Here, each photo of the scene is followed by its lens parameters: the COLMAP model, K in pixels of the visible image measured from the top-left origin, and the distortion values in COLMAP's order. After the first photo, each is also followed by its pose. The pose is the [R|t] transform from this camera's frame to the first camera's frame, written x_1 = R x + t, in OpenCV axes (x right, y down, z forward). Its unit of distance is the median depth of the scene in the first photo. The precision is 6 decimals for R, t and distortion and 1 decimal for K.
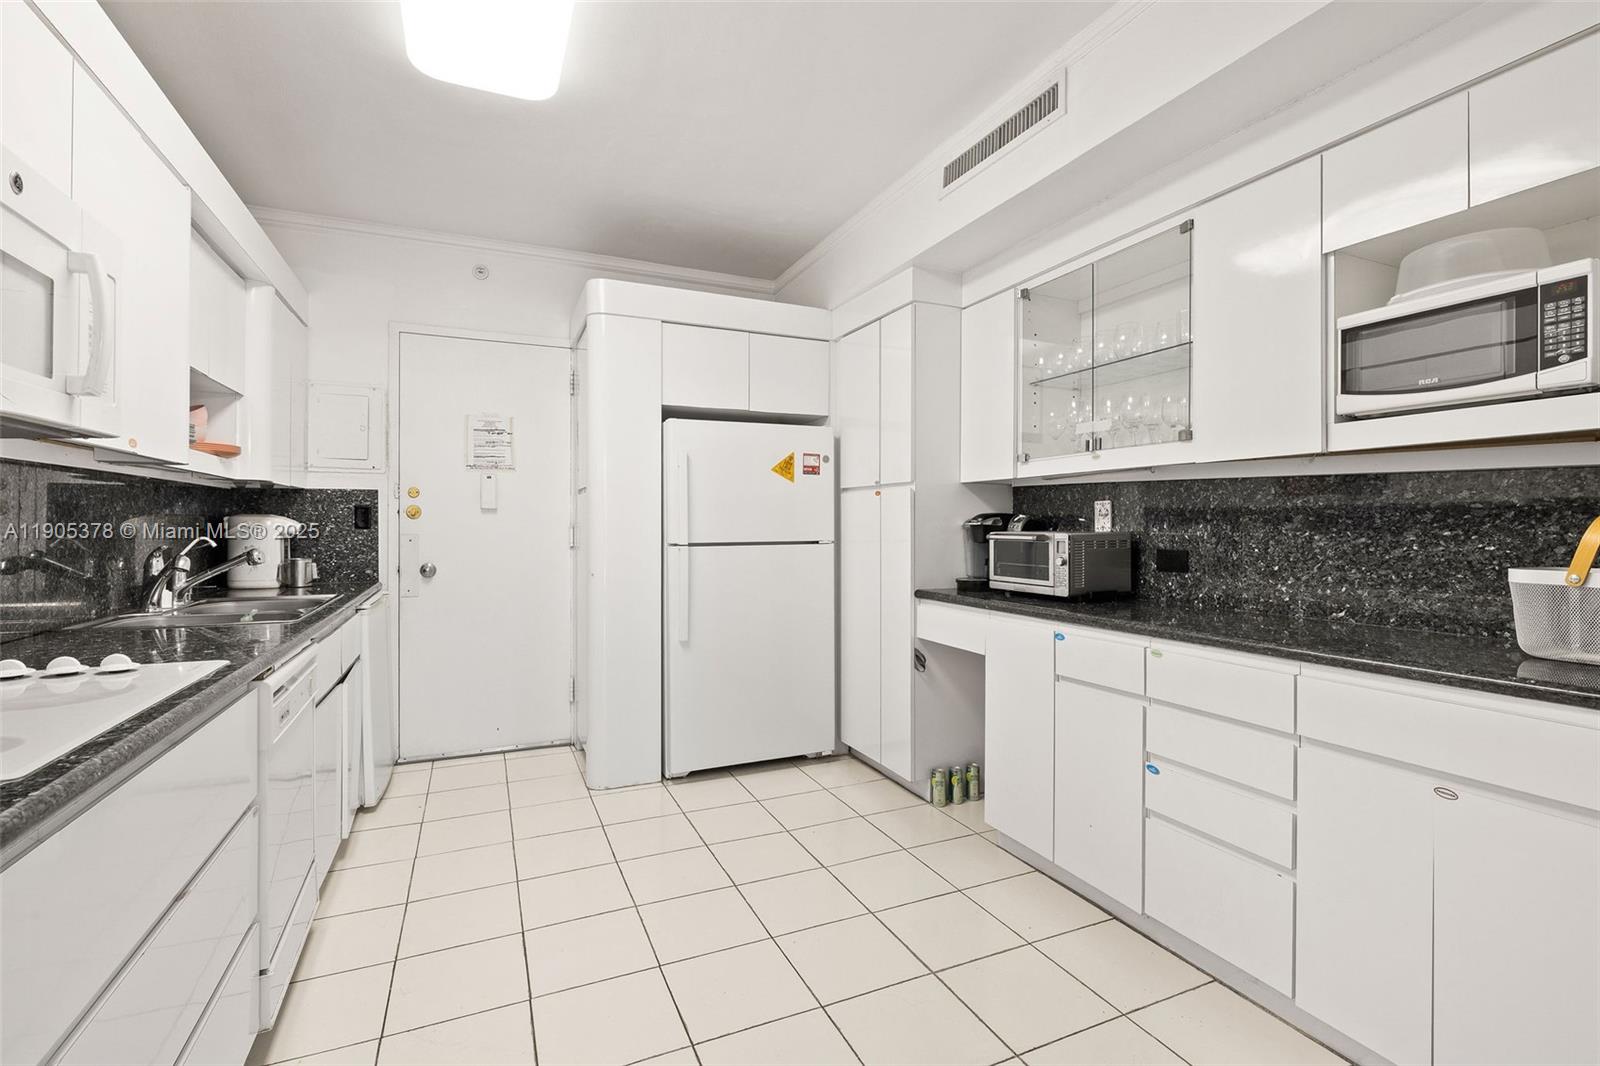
lens RADIAL K [[728.1, 0, 801.9], [0, 728.1, 523.5], [0, 0, 1]] dist [-0.013742, -0.000823]
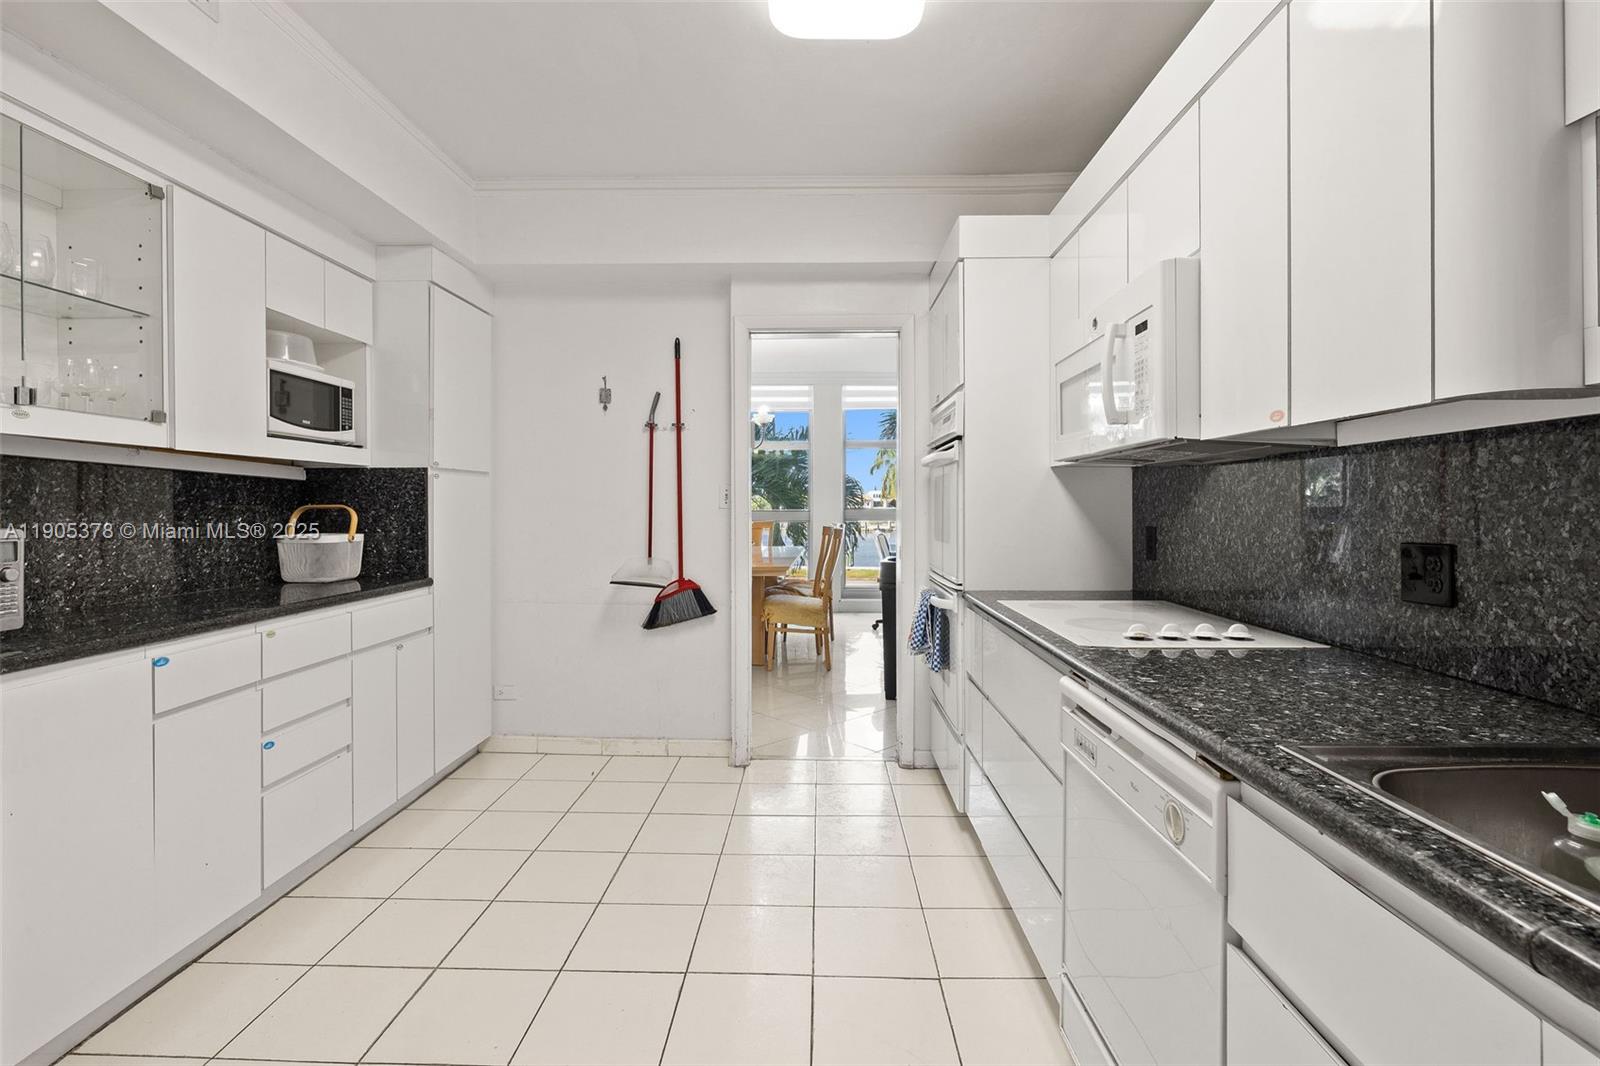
lens RADIAL K [[728.1, 0, 800.6], [0, 728.1, 518.5], [0, 0, 1]] dist [-0.013742, -0.000823]
pose [[-0.900772, -0.006352, 0.434245, -0.590674], [0.000489, 0.999878, 0.015641, -0.005932], [-0.434291, 0.014301, -0.900659, 1.420213]]
